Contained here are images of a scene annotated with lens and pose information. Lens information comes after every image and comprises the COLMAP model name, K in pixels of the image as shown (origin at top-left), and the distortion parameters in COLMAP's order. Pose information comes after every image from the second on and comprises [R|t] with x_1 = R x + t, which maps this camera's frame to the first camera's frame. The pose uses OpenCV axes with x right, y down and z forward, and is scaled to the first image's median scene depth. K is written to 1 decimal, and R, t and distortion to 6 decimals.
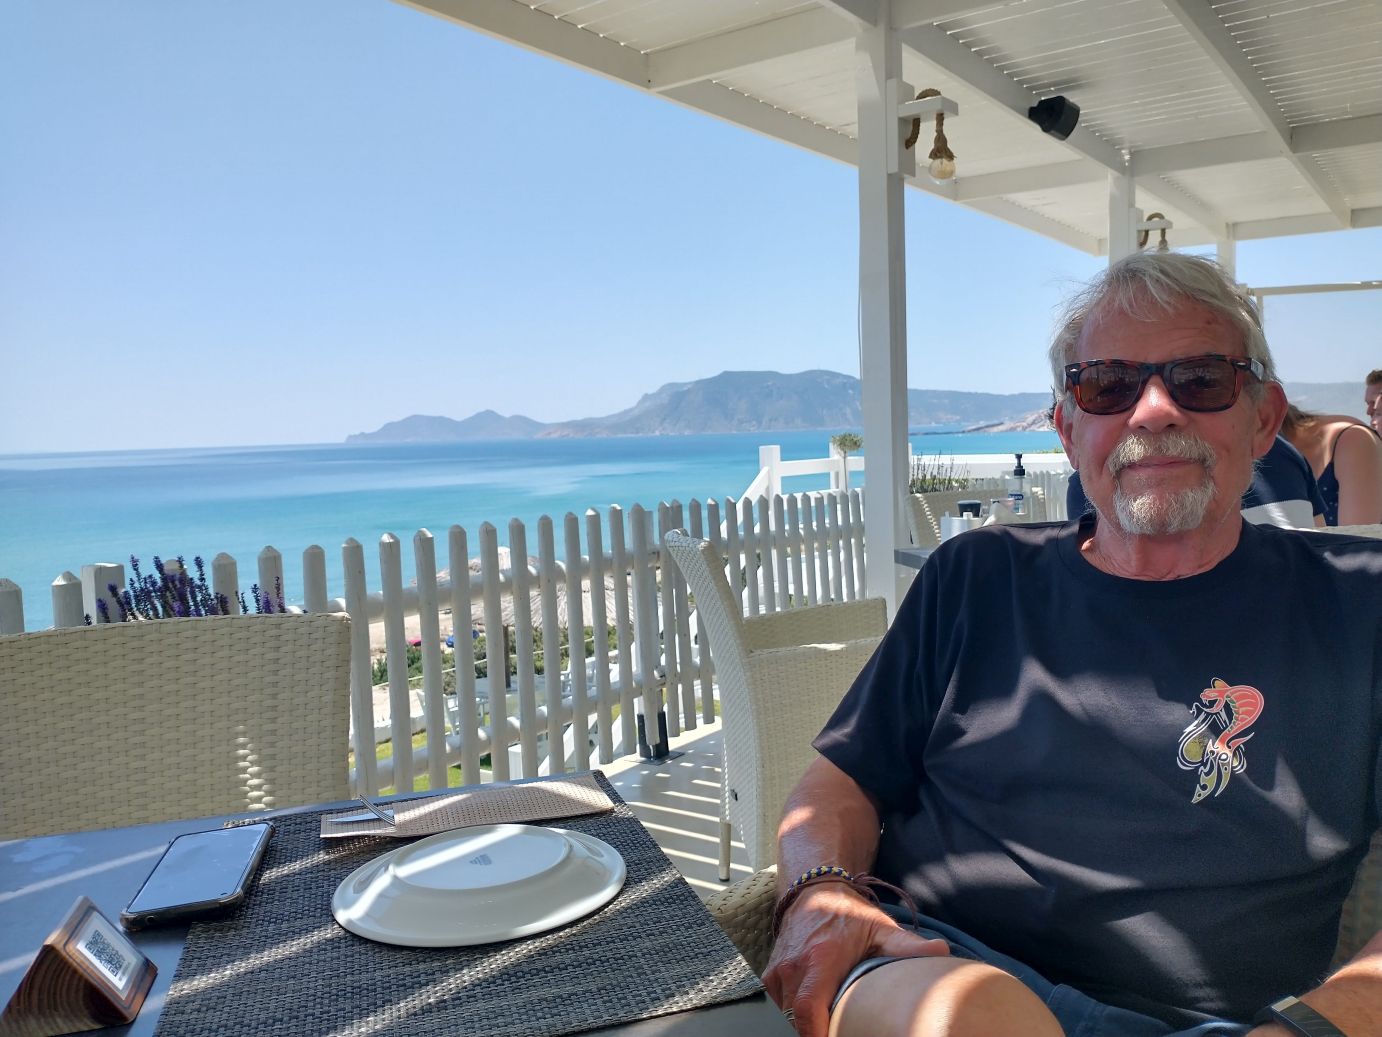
lens RADIAL K [[1057.5, 0, 691.0], [0, 1057.5, 518.5], [0, 0, 1]] dist [0.022743, -0.106178]
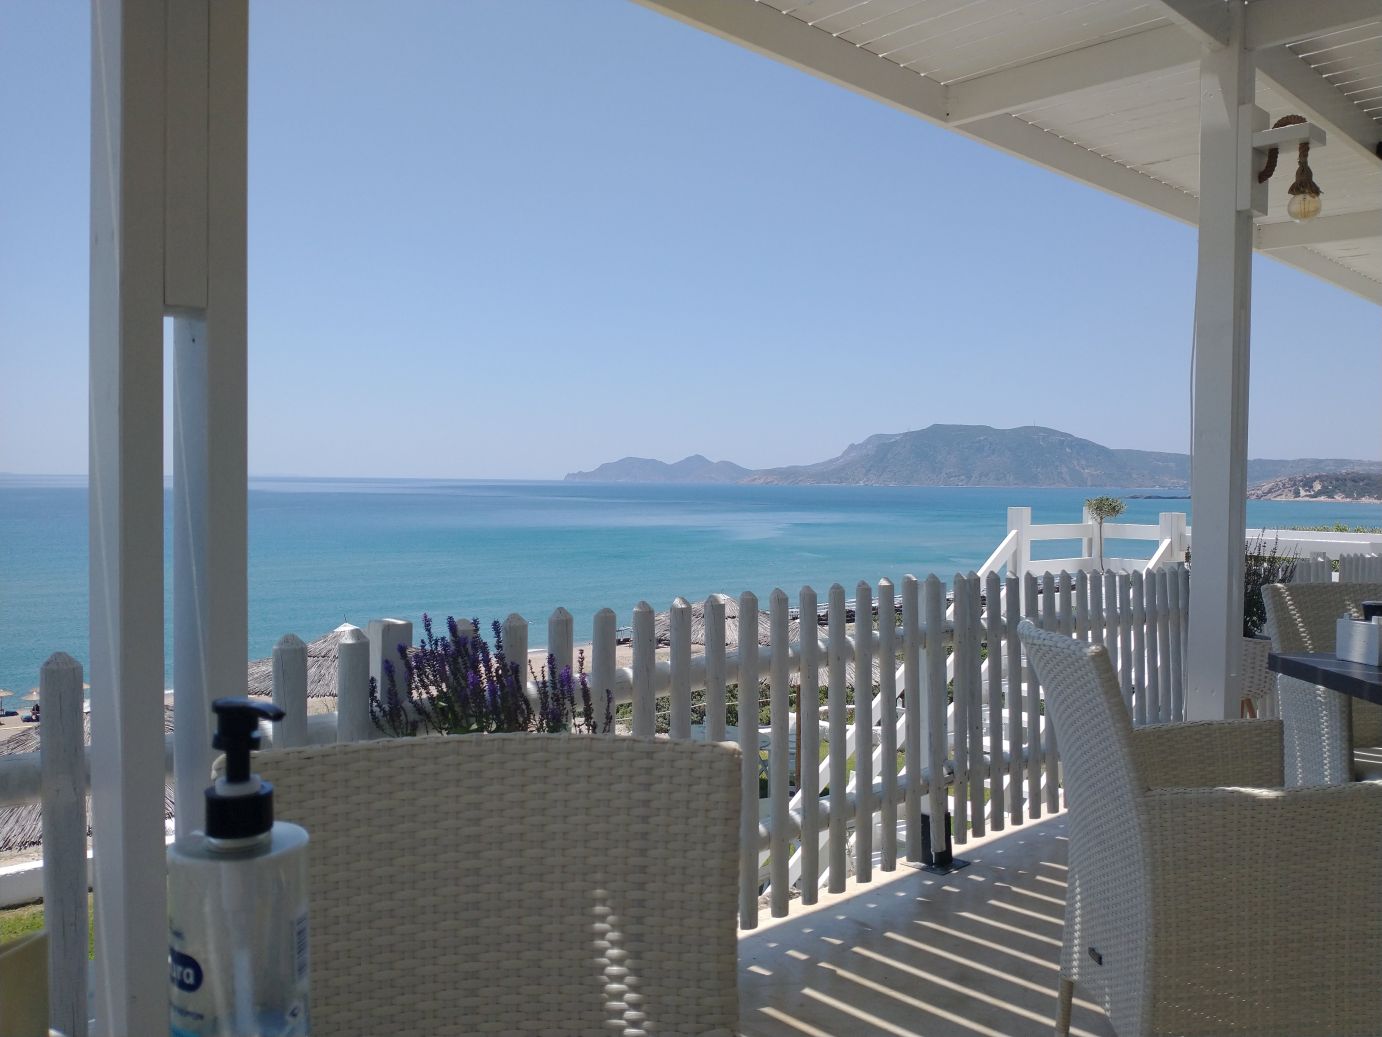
lens RADIAL K [[1047.8, 0, 692.4], [0, 1047.8, 521.8], [0, 0, 1]] dist [0.009373, -0.079065]
pose [[0.980452, 0.051638, -0.189860, -0.087238], [-0.059459, 0.997591, -0.035722, -0.015295], [0.187558, 0.046312, 0.981161, 0.101555]]
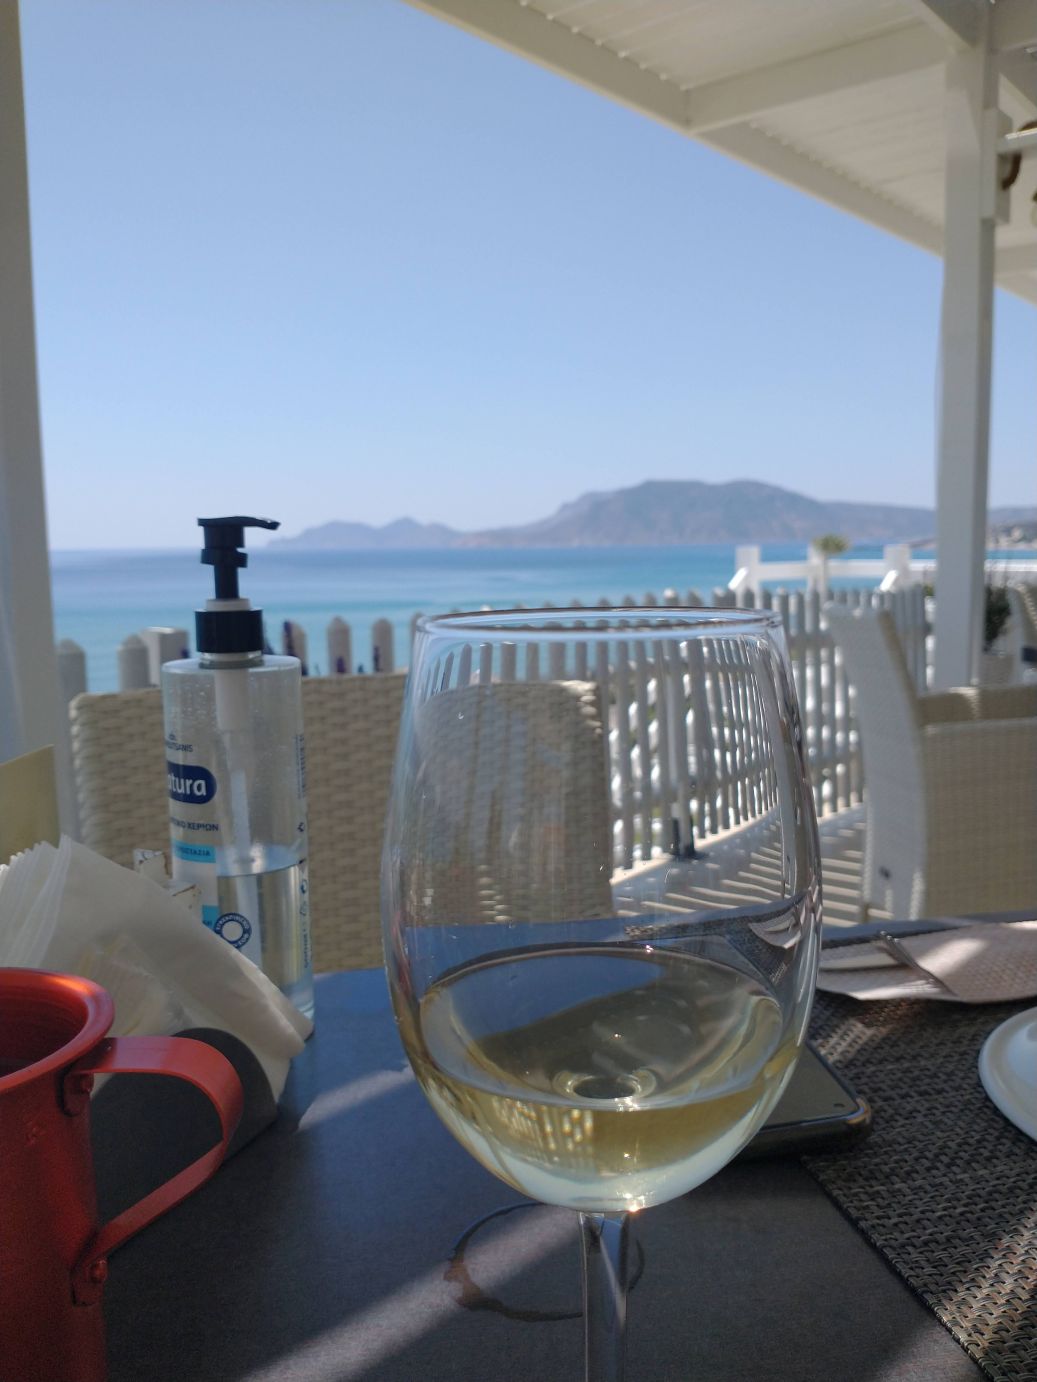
lens RADIAL K [[1057.5, 0, 512.9], [0, 1057.5, 700.5], [0, 0, 1]] dist [0.022743, -0.106178]
pose [[0.995613, 0.031376, -0.088145, -0.123845], [-0.025352, 0.997319, 0.068652, 0.022611], [0.090063, -0.066116, 0.993739, 0.094181]]
